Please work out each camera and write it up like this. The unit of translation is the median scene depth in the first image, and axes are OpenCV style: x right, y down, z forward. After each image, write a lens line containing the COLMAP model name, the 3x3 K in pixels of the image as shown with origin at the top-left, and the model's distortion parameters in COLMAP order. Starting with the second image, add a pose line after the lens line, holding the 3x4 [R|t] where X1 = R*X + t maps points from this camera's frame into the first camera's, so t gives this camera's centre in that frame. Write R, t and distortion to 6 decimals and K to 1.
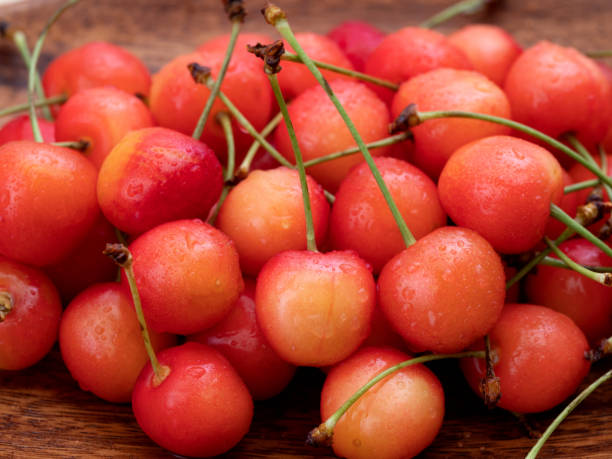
lens RADIAL K [[2621.9, 0, 306.0], [0, 2621.9, 229.5], [0, 0, 1]] dist [-0.197373, 3.624268]
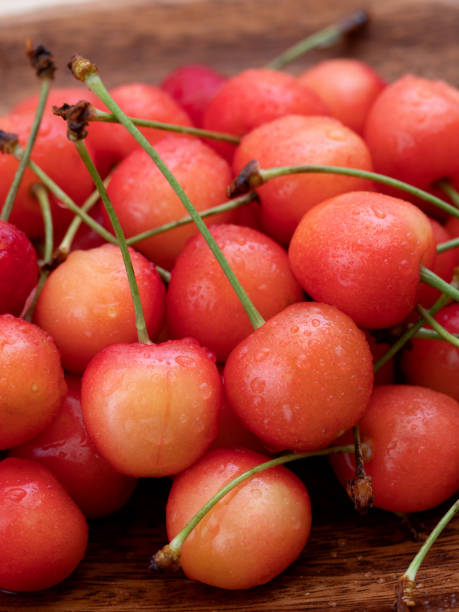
lens RADIAL K [[2621.9, 0, 229.5], [0, 2621.9, 306.0], [0, 0, 1]] dist [-0.197373, 3.624268]
pose [[0.997565, -0.067355, -0.018081, 0.045923], [0.067747, 0.997461, 0.021968, -0.020275], [0.016555, -0.023139, 0.999595, 0.145030]]
